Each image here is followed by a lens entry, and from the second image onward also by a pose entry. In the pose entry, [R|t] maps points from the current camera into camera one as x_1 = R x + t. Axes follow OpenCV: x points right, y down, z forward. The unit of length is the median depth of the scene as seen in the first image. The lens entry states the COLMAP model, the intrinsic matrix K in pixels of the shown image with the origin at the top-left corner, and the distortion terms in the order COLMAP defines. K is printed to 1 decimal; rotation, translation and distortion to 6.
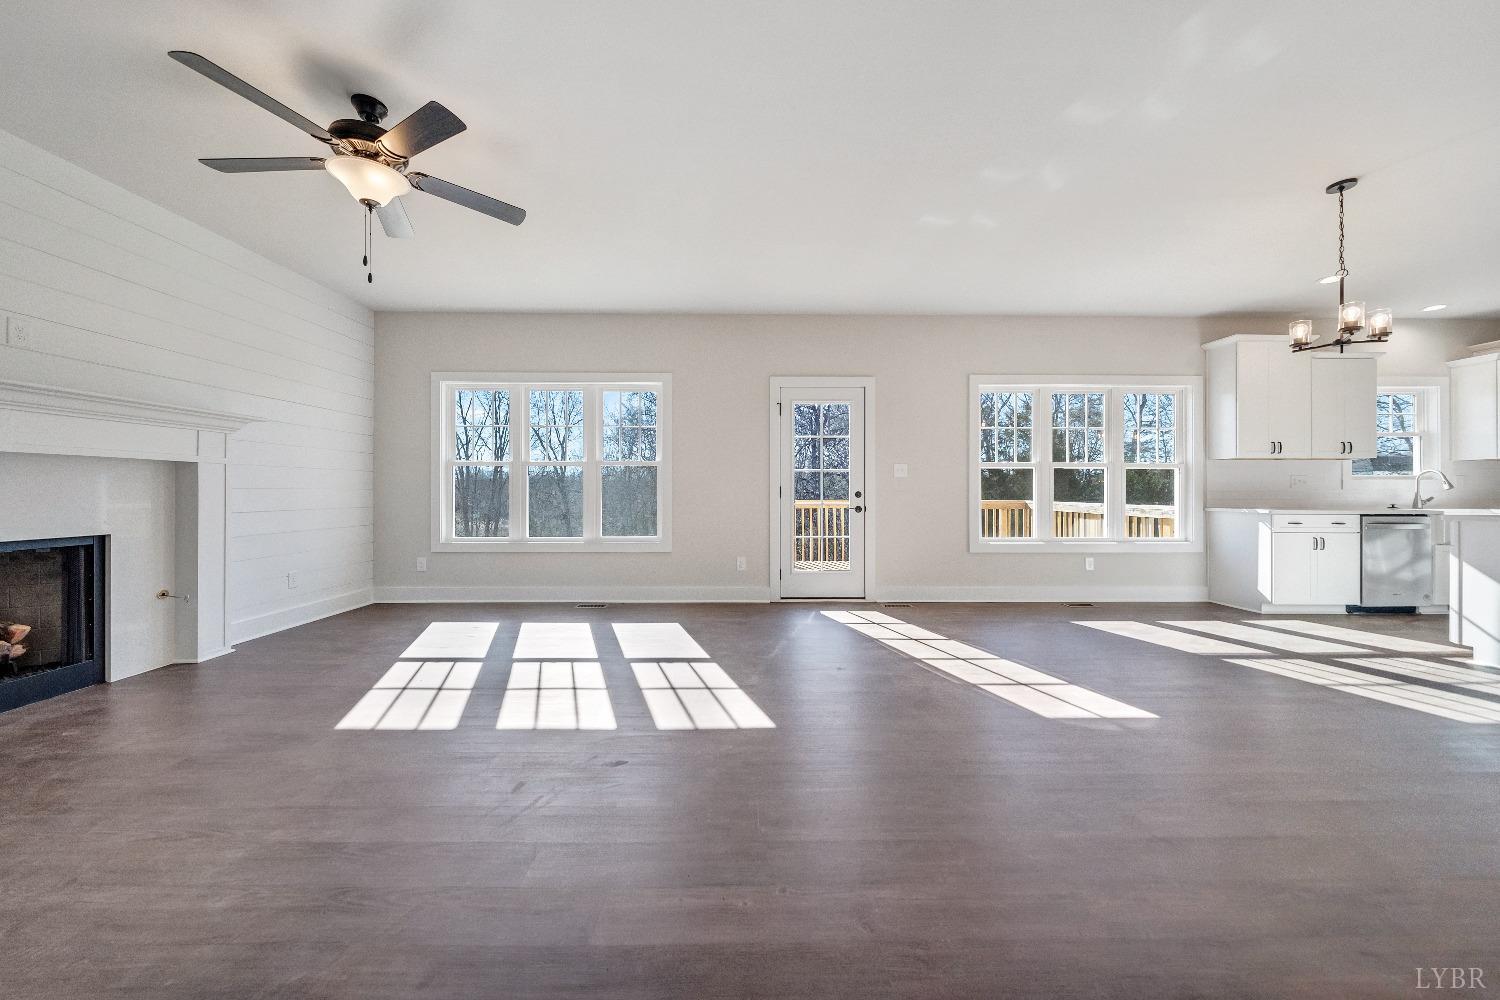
lens RADIAL K [[515.2, 0, 748.5], [0, 515.2, 495.2], [0, 0, 1]] dist [-0.000321, 0.000041]
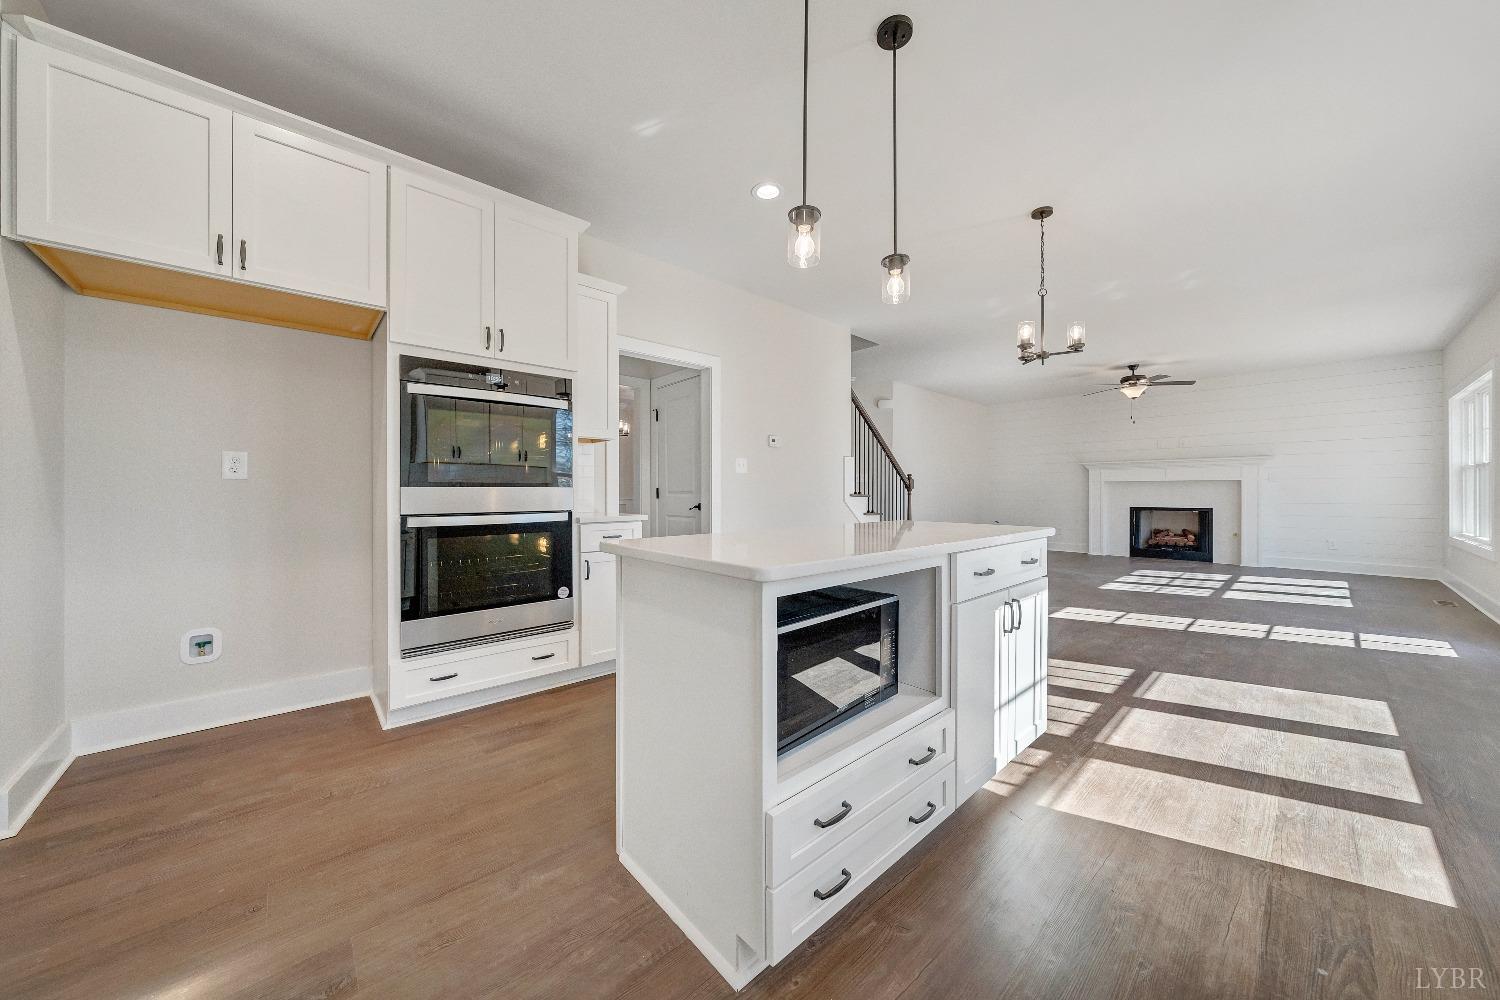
lens RADIAL K [[503.9, 0, 759.4], [0, 503.9, 490.9], [0, 0, 1]] dist [0.001120, 0.000087]
pose [[-0.750367, -0.003183, -0.661014, 1.427472], [-0.005542, 0.999984, 0.001475, -0.003787], [0.660998, 0.004770, -0.750372, 0.861393]]
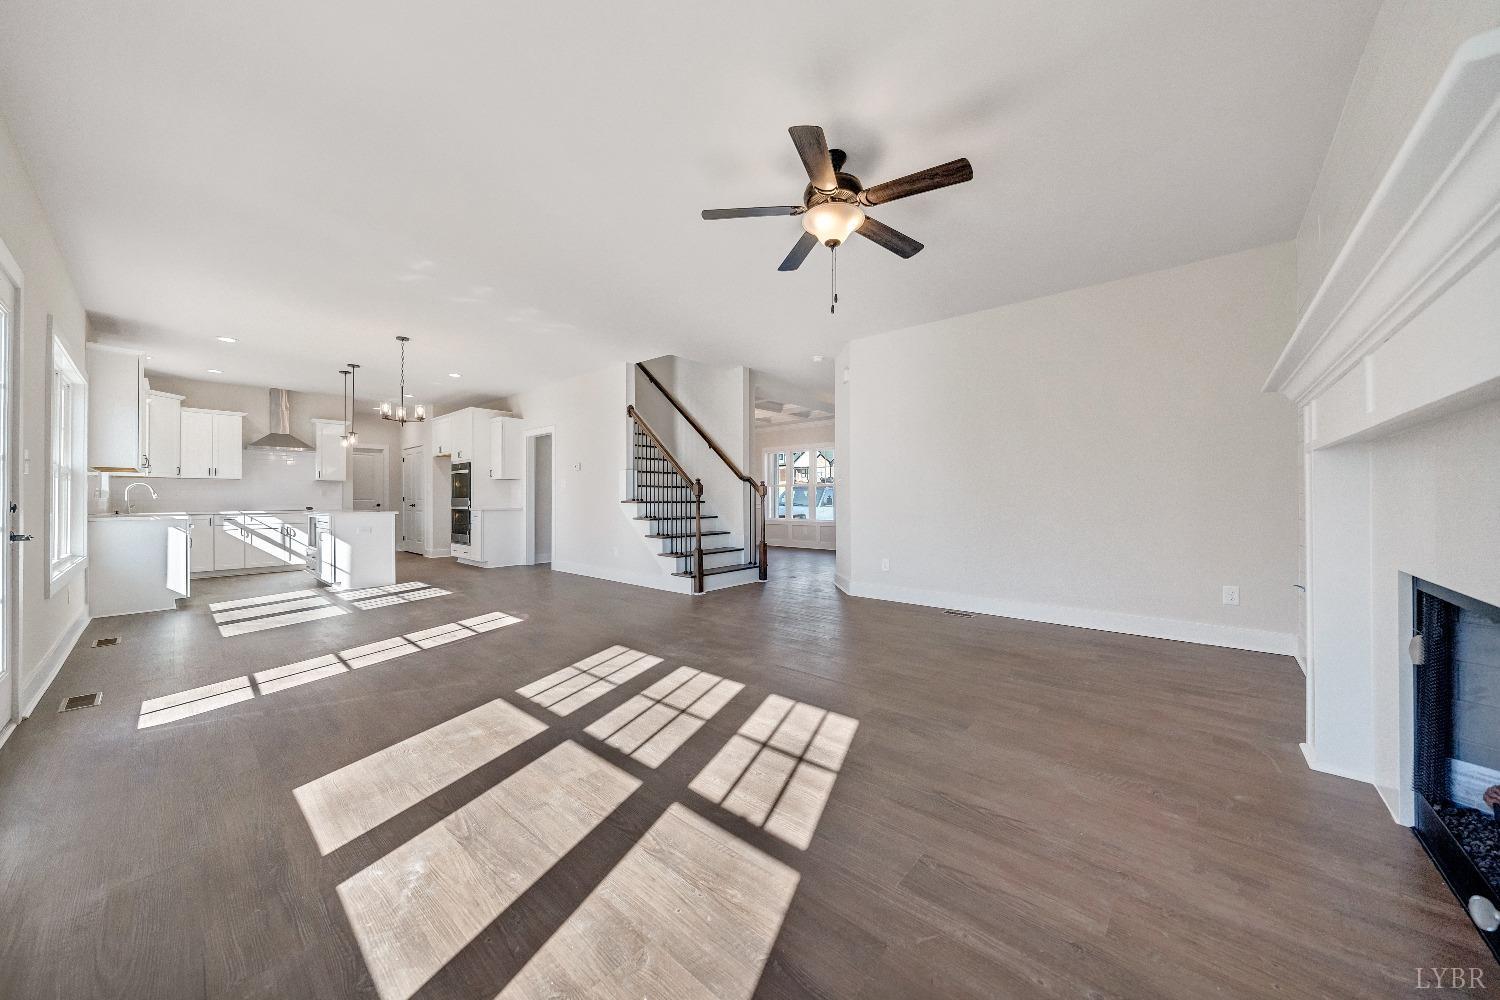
lens RADIAL K [[515.2, 0, 748.5], [0, 515.2, 495.2], [0, 0, 1]] dist [-0.000321, 0.000041]
pose [[-0.742815, 0.005635, 0.669473, -0.662475], [0.006743, 0.999977, -0.000936, -0.007938], [-0.669463, 0.003819, -0.742836, 0.952605]]
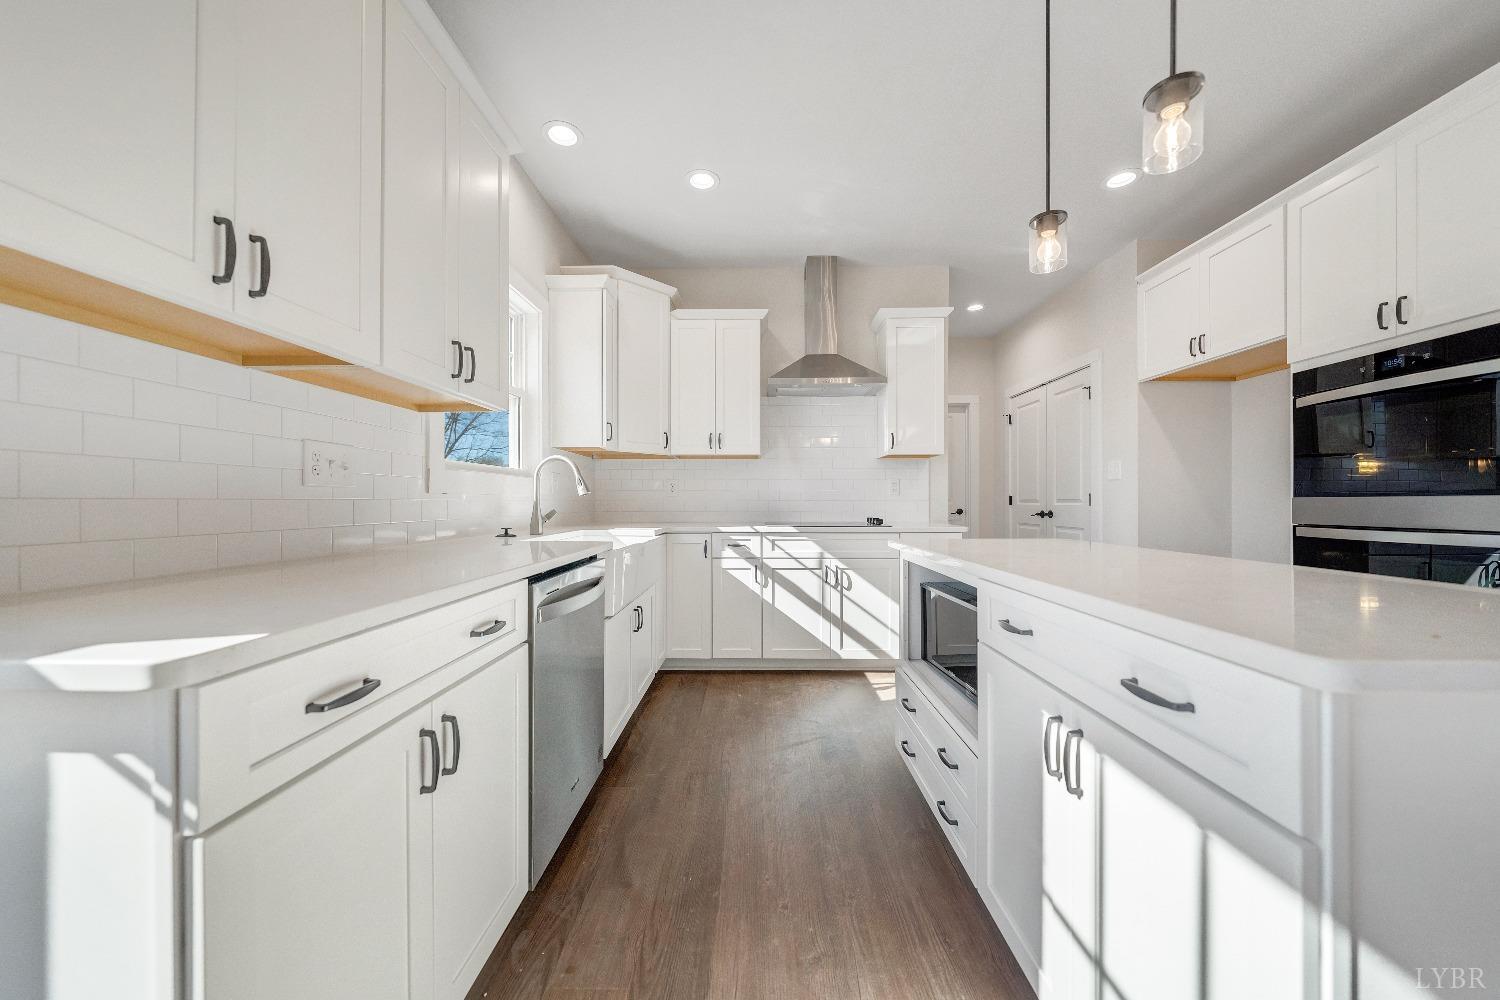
lens RADIAL K [[515.2, 0, 748.5], [0, 515.2, 495.2], [0, 0, 1]] dist [-0.000321, 0.000041]
pose [[0.028184, 0.010944, 0.999543, 0.846699], [0.004997, 0.999926, -0.011089, -0.004615], [-0.999590, 0.005308, 0.028128, 0.813410]]
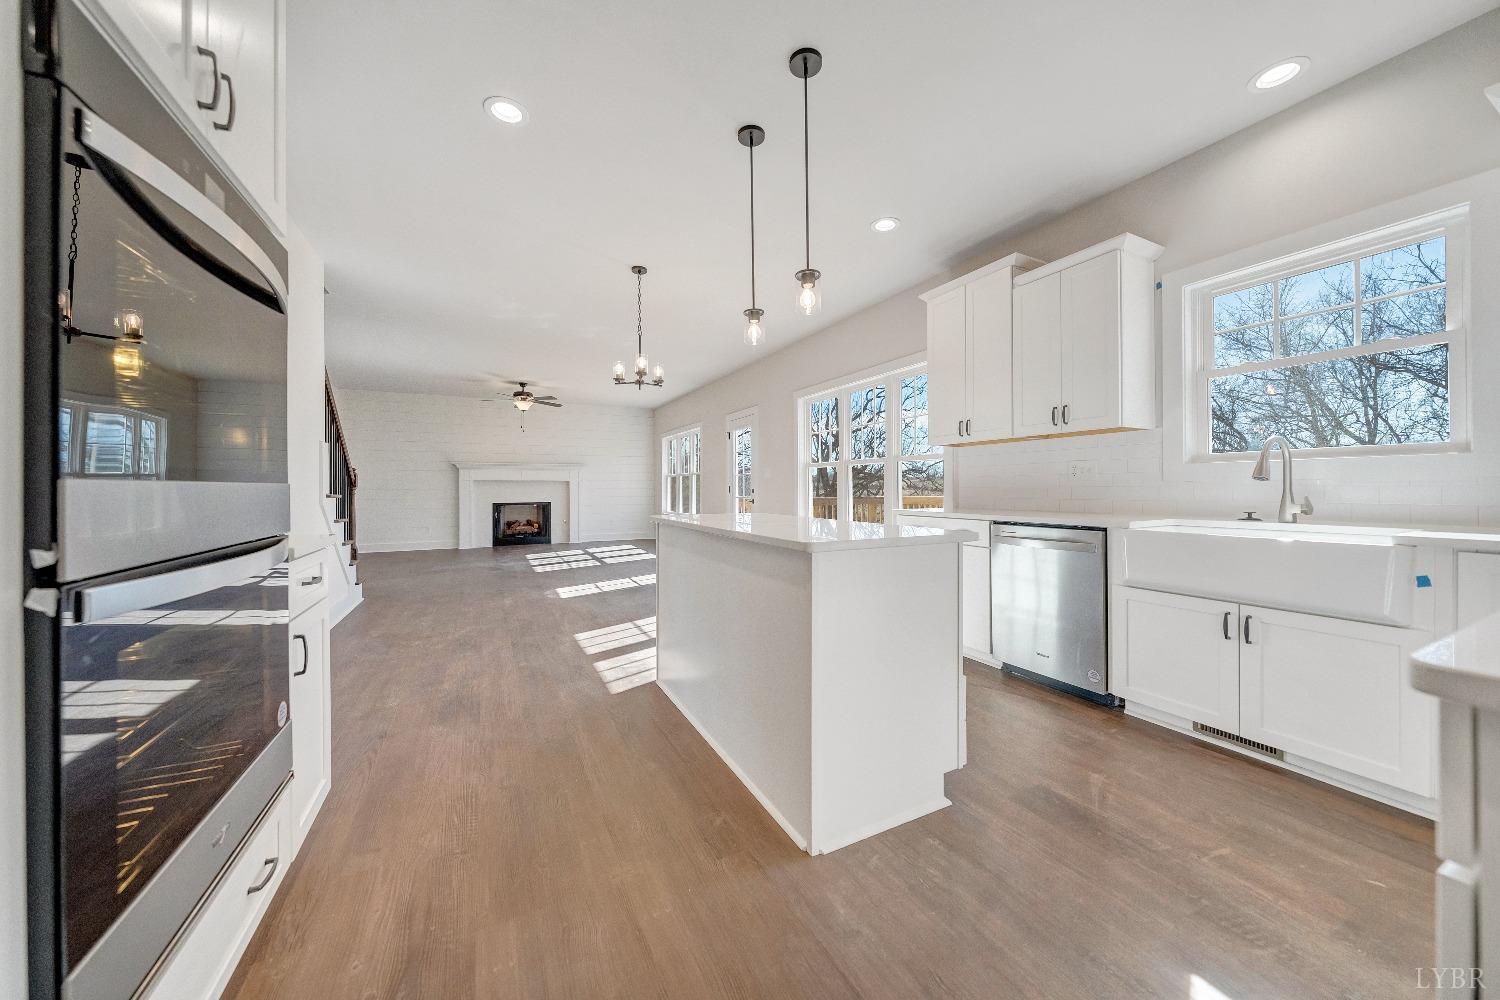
lens RADIAL K [[511.6, 0, 729.6], [0, 511.6, 493.6], [0, 0, 1]] dist [-0.001042, -0.000029]
pose [[0.414686, 0.003882, -0.909956, 1.547745], [-0.003795, 0.999990, 0.002537, 0.001621], [0.909957, 0.002402, 0.414696, 0.391619]]
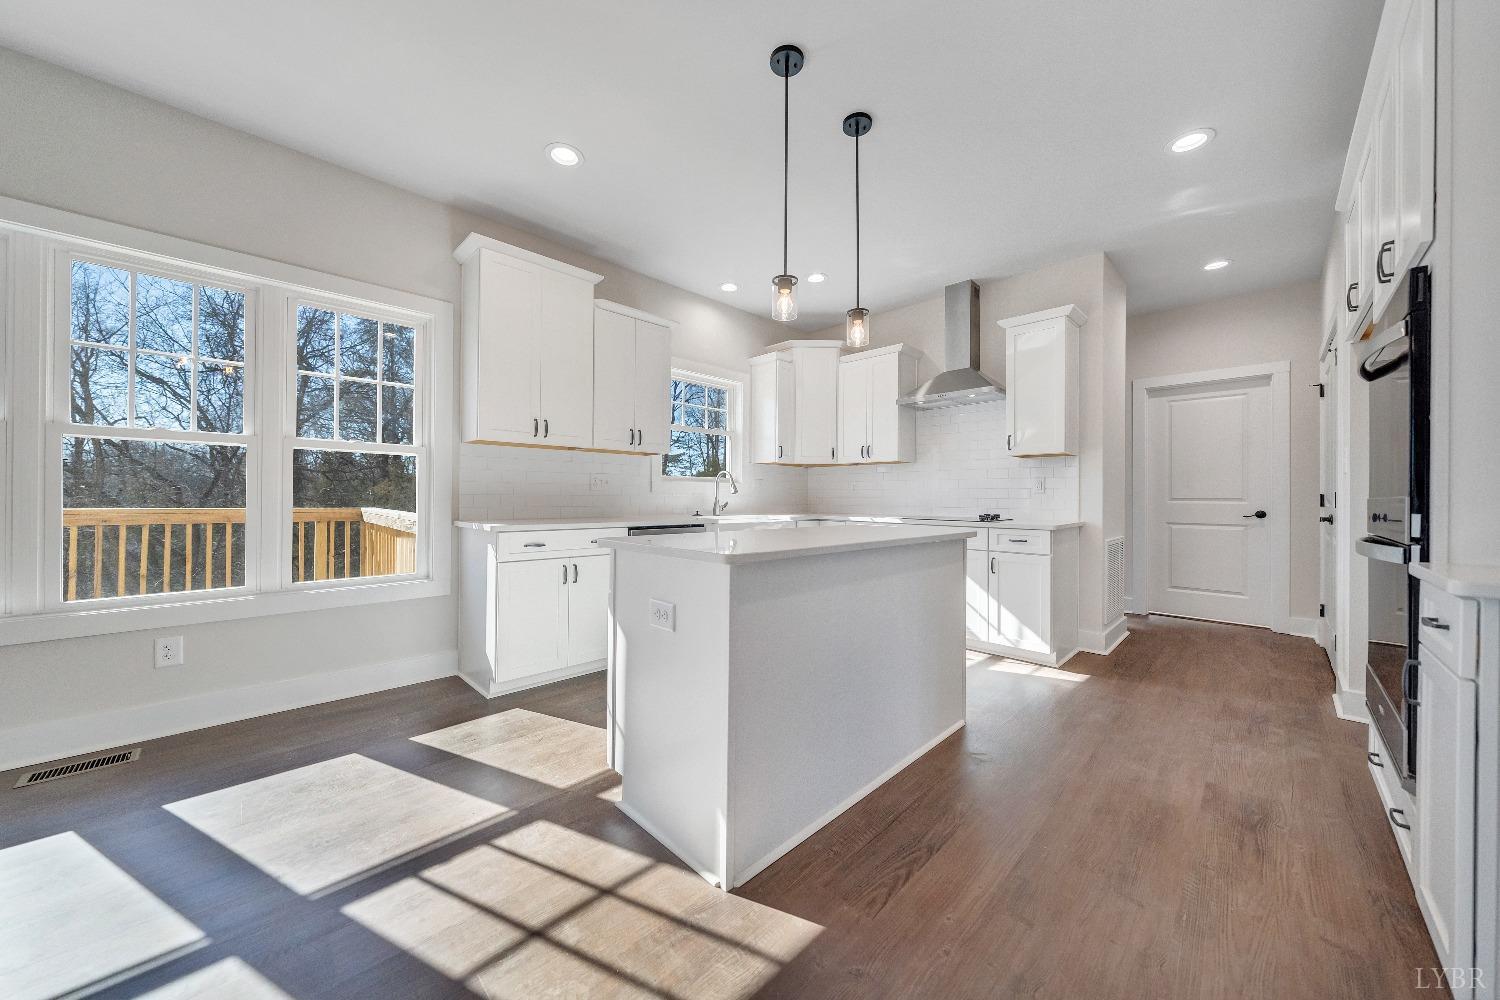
lens RADIAL K [[515.3, 0, 758.0], [0, 515.3, 492.2], [0, 0, 1]] dist [-0.000040, -0.000024]
pose [[0.715524, 0.010035, 0.698516, 0.763449], [-0.003298, 0.999934, -0.010987, -0.003869], [-0.698580, 0.005558, 0.715510, 0.336617]]
